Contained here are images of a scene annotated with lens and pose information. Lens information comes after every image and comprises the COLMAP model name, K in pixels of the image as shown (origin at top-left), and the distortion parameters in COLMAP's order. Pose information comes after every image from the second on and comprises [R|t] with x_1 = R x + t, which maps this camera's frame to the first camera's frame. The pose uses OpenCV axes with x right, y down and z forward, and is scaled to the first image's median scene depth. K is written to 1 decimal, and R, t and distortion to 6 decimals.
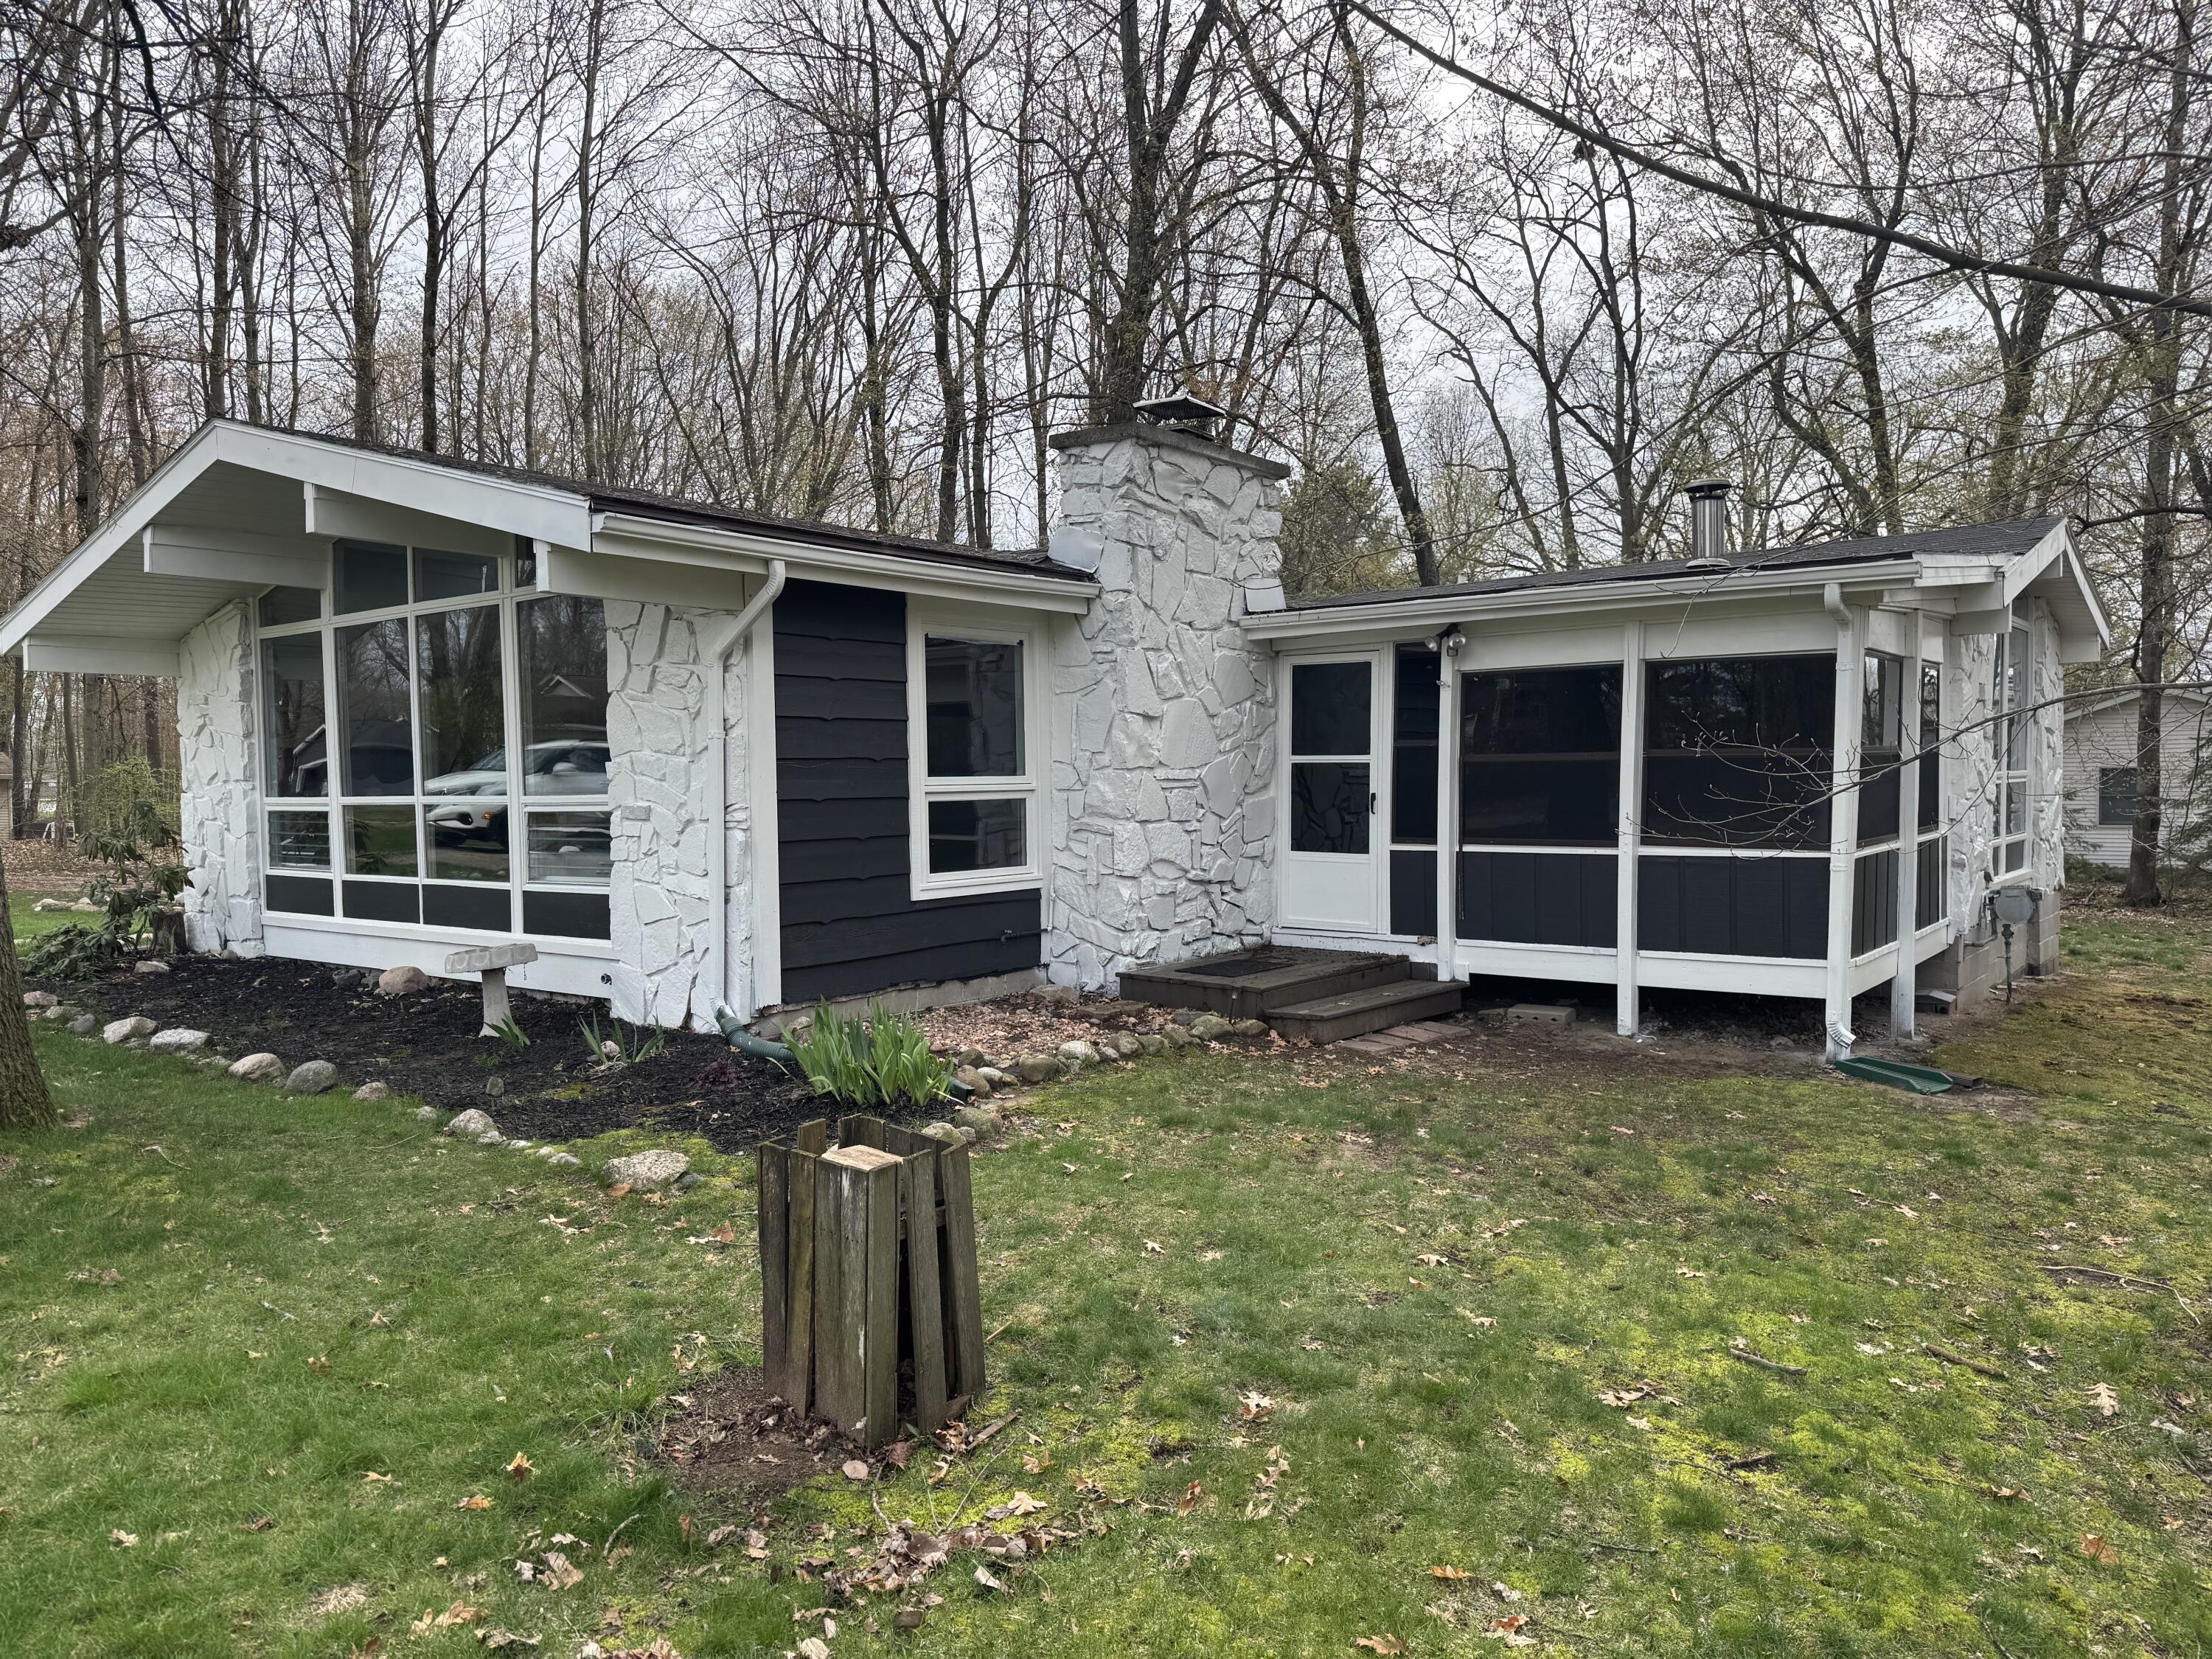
lens RADIAL K [[1517.0, 0, 1106.0], [0, 1517.0, 829.5], [0, 0, 1]] dist [0.059046, -0.059454]
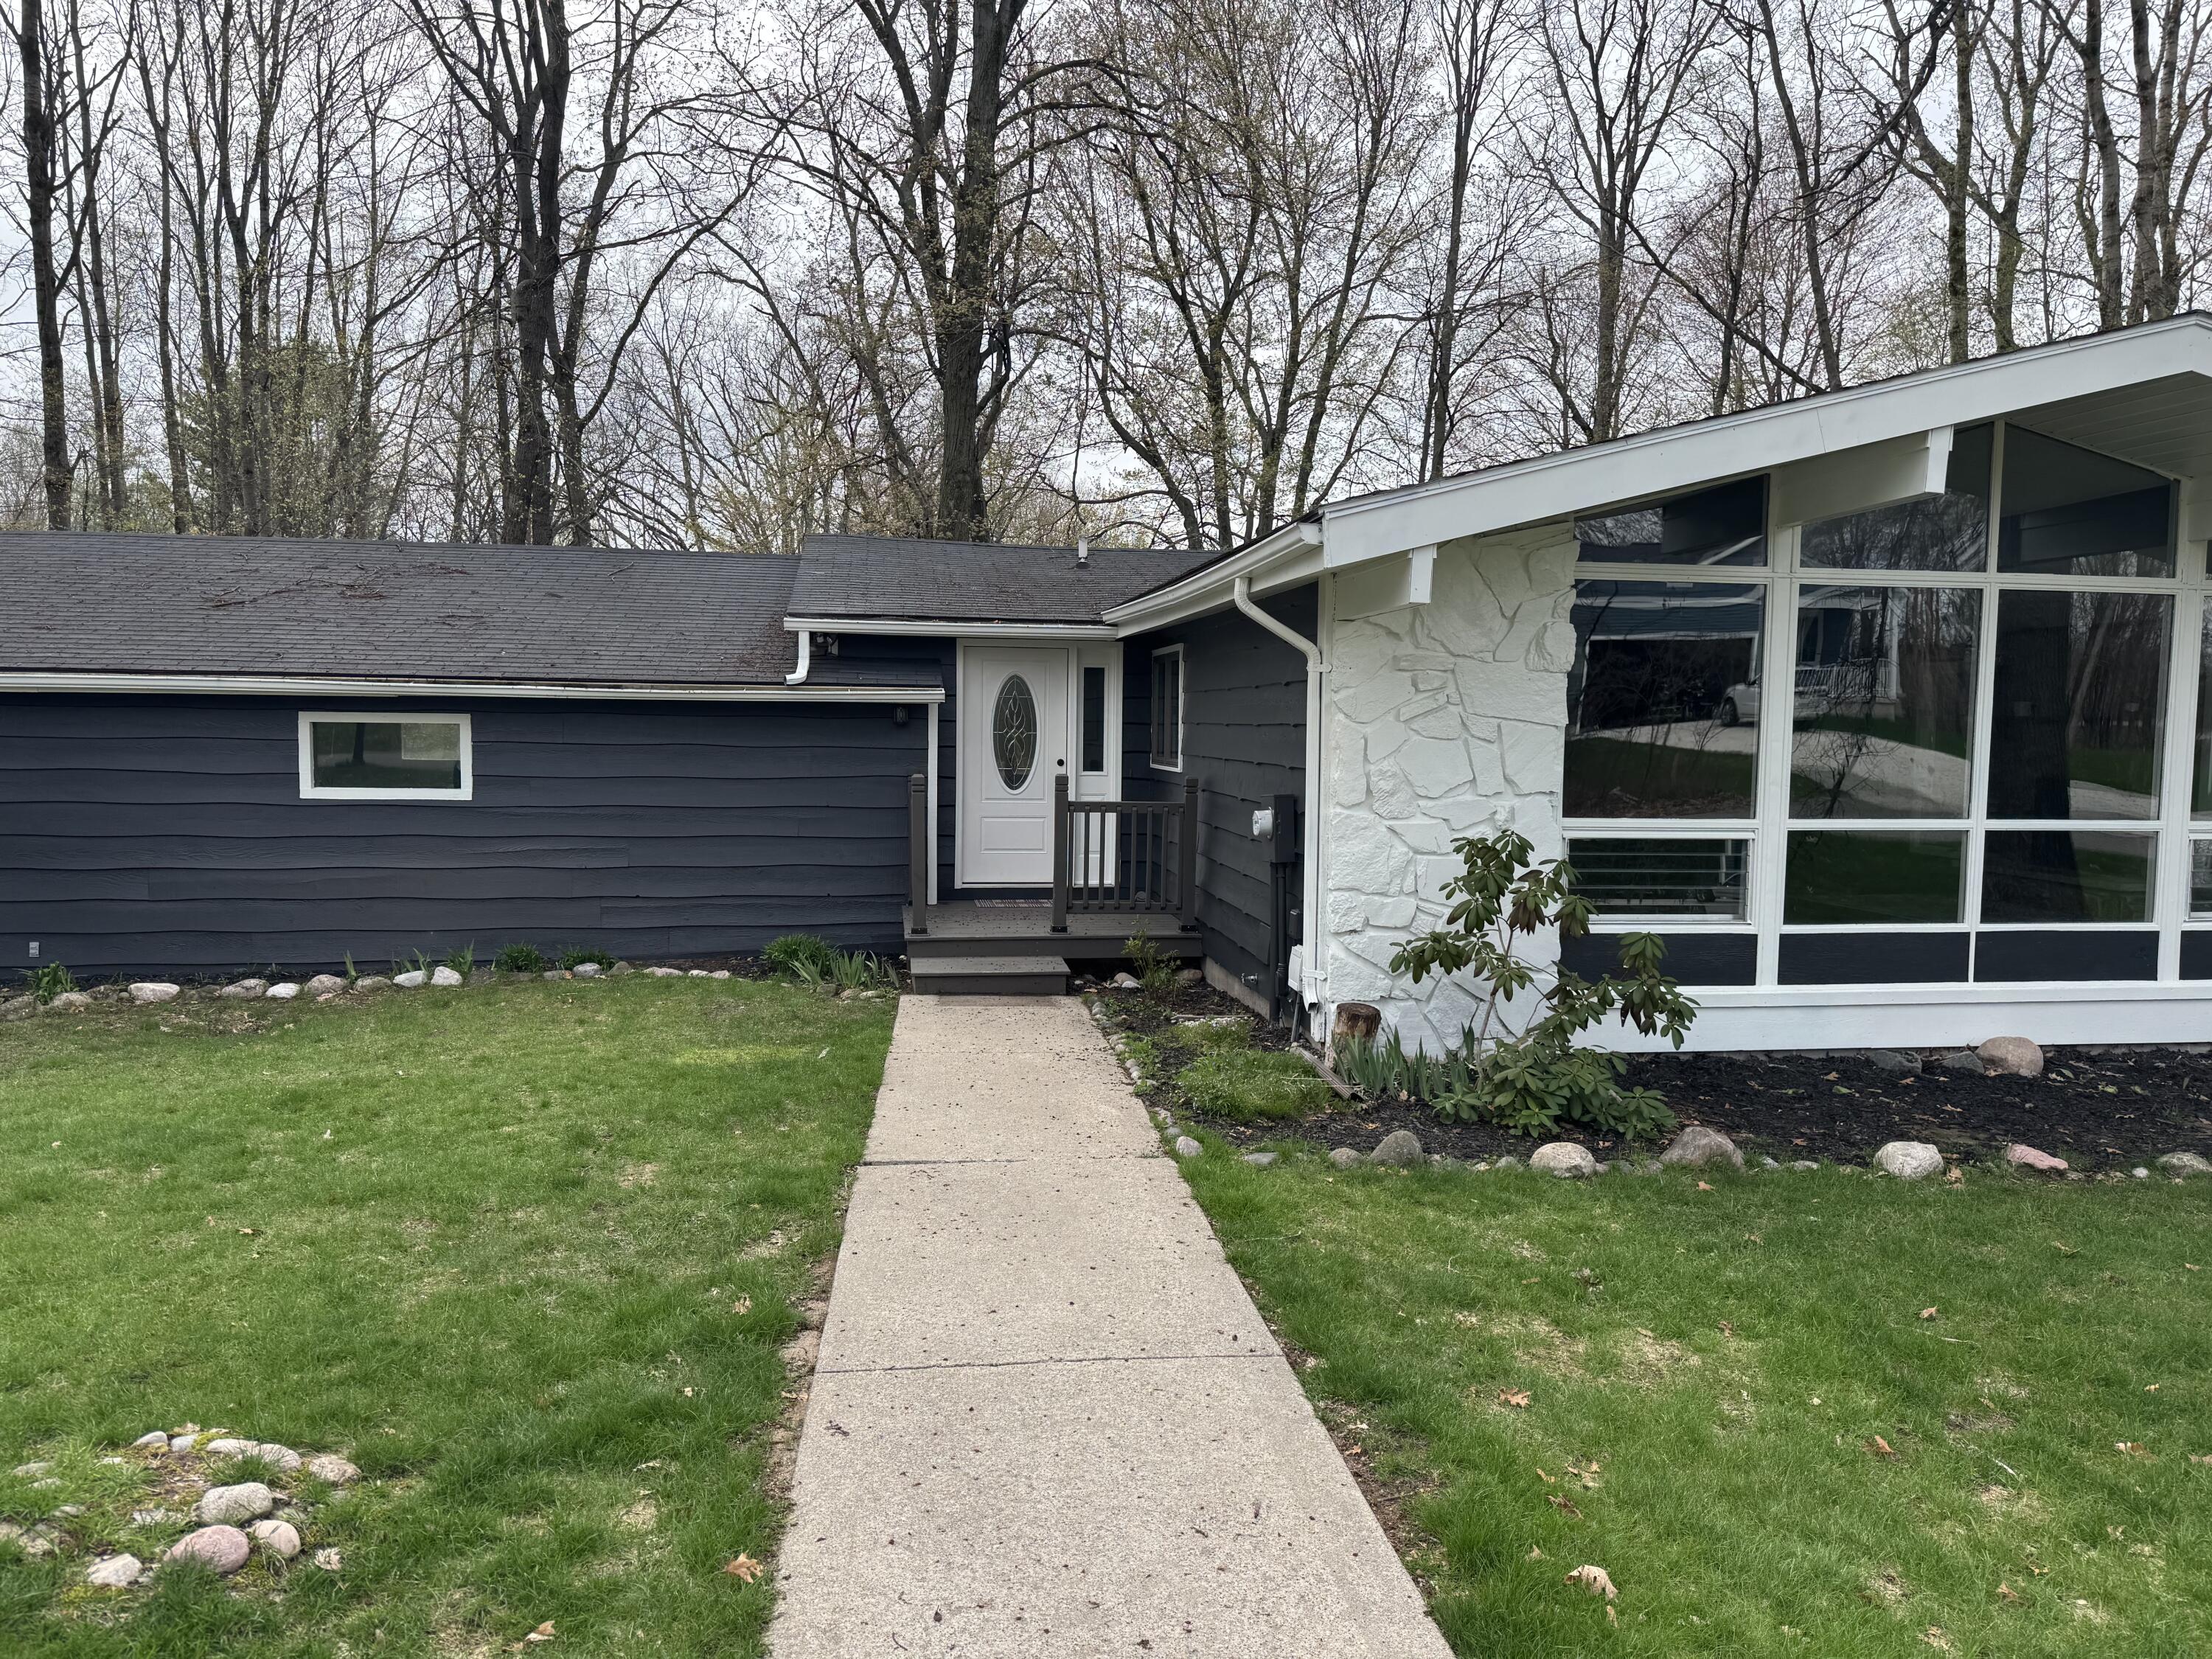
lens RADIAL K [[1517.0, 0, 1106.0], [0, 1517.0, 829.5], [0, 0, 1]] dist [0.059046, -0.059454]
pose [[0.699745, -0.029543, 0.713781, -1.317505], [0.001107, 0.999188, 0.040271, -0.048176], [-0.714391, -0.027389, 0.699210, 0.776949]]
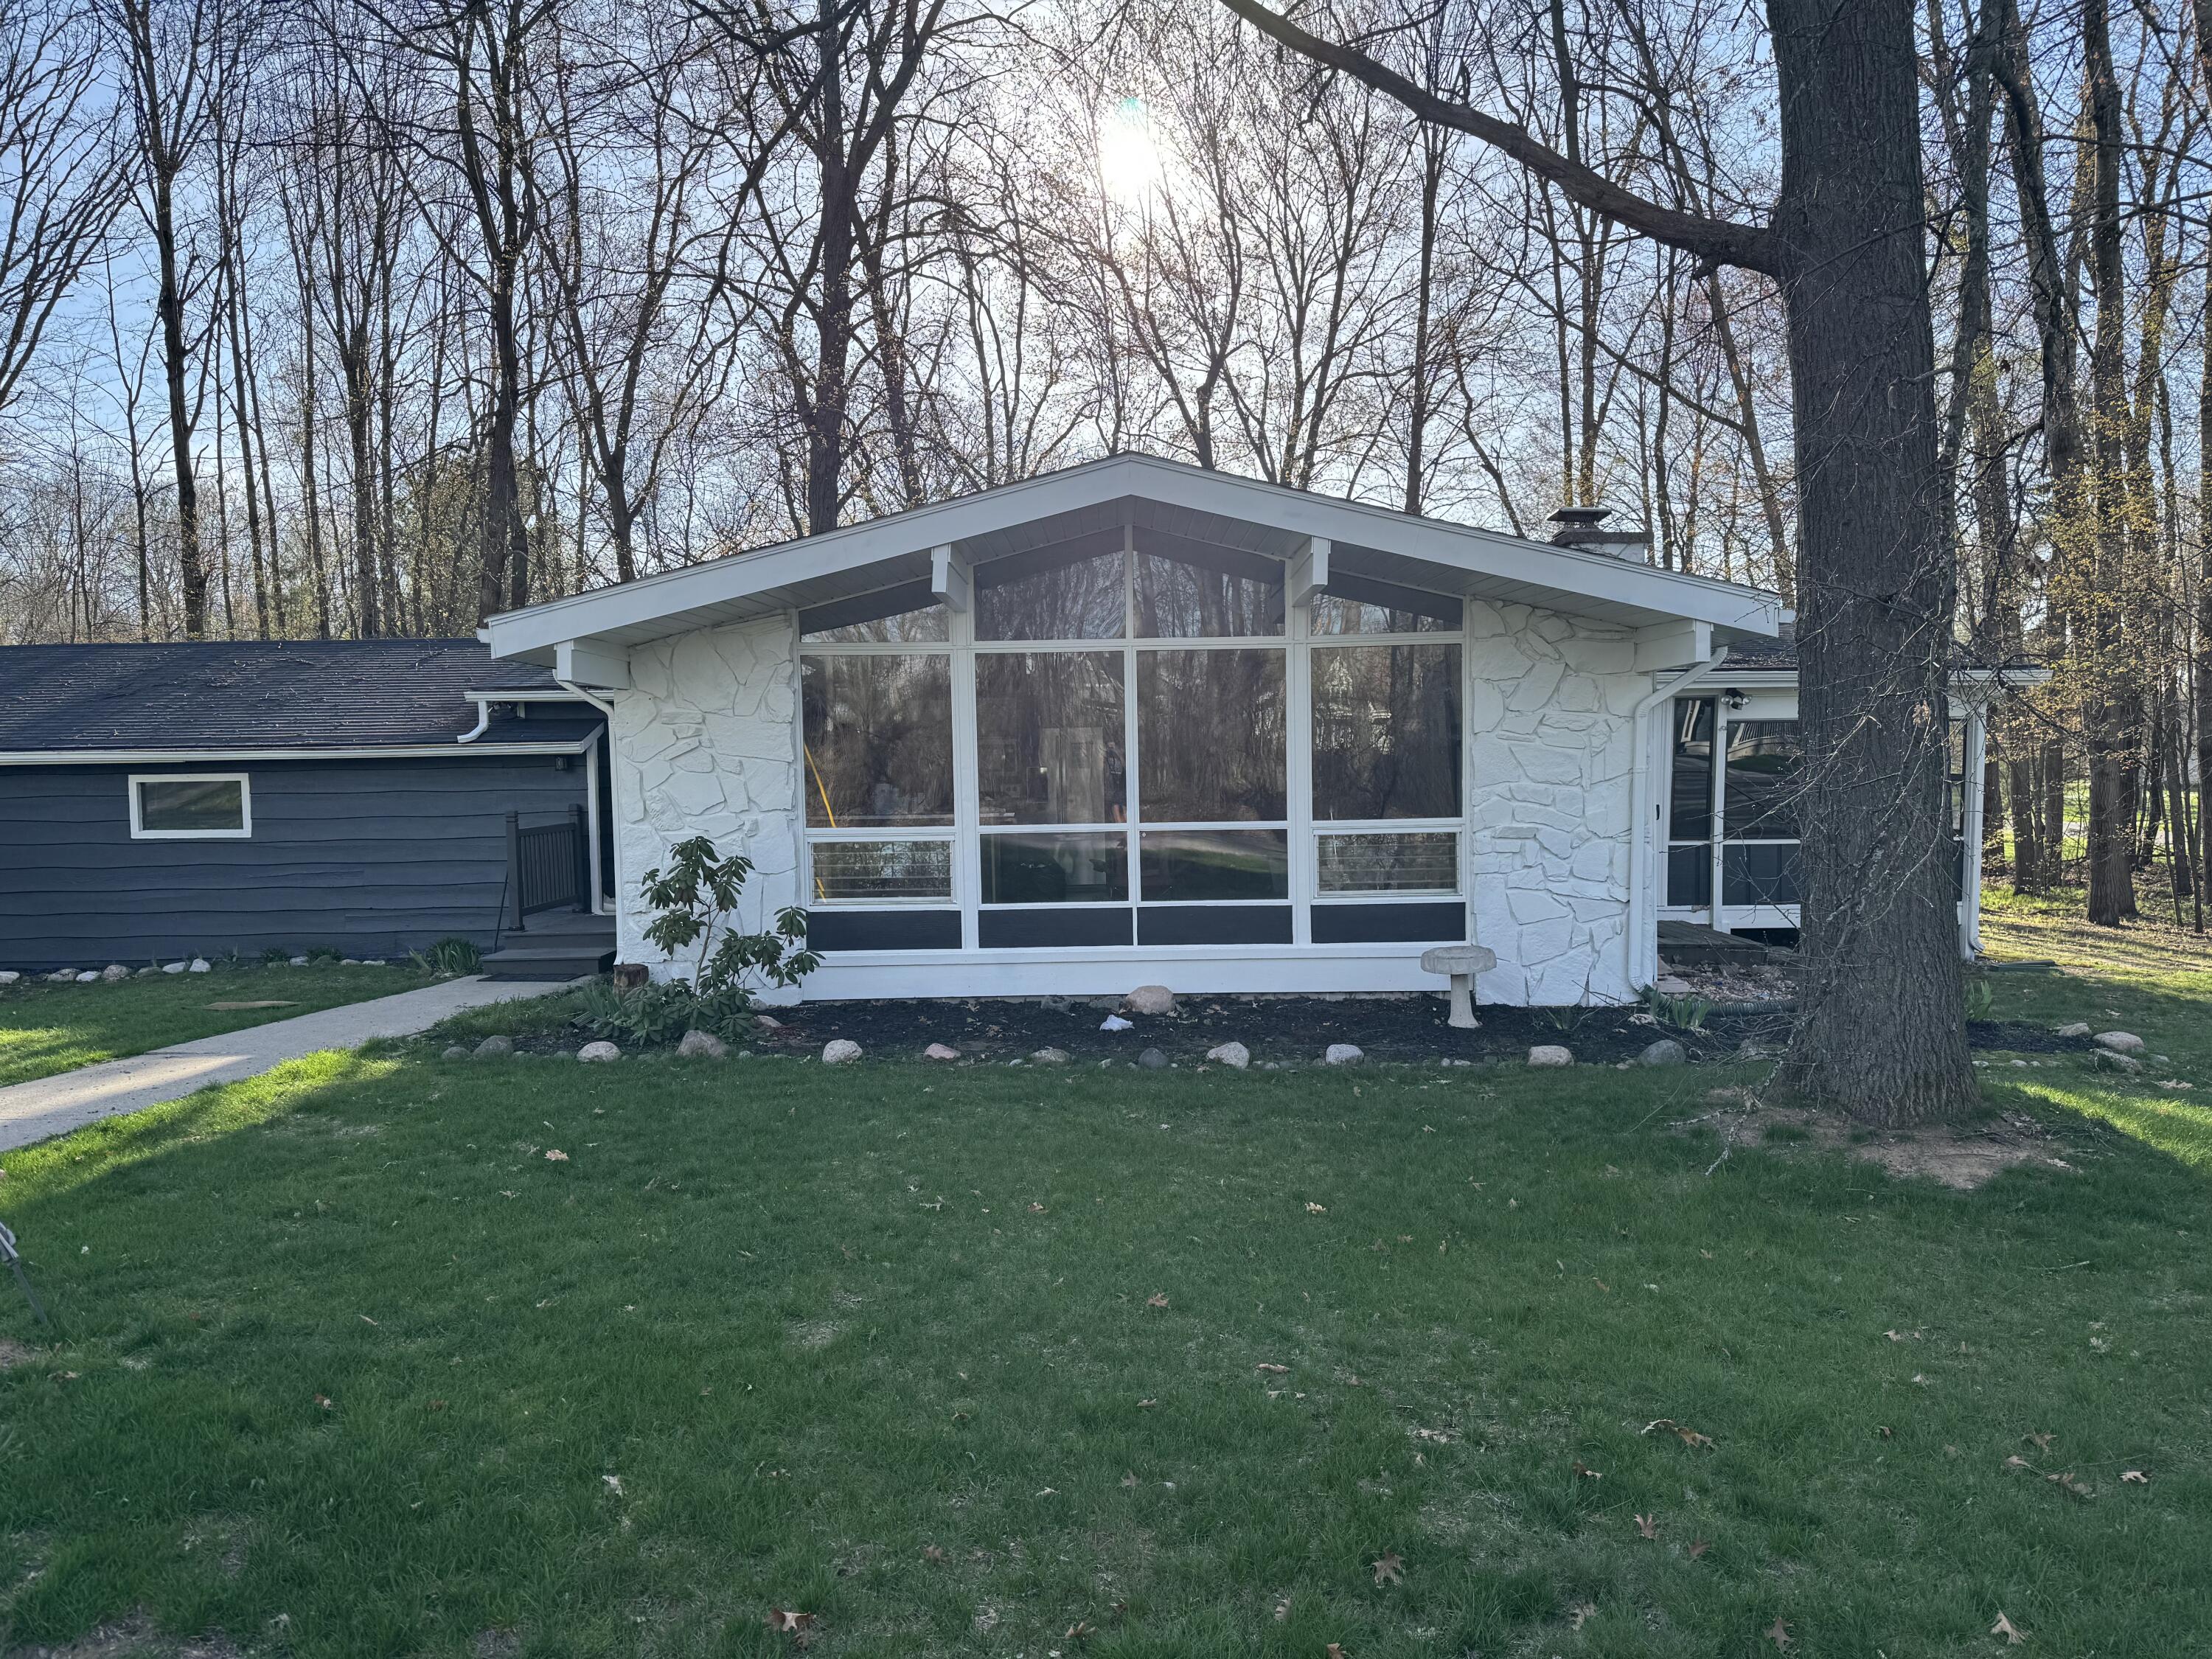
lens RADIAL K [[1517.0, 0, 1106.0], [0, 1517.0, 829.5], [0, 0, 1]] dist [0.059046, -0.059454]
pose [[0.800885, -0.026439, 0.598234, -1.073974], [0.025301, 0.999627, 0.010307, -0.027228], [-0.598283, 0.006881, 0.801255, 0.202690]]
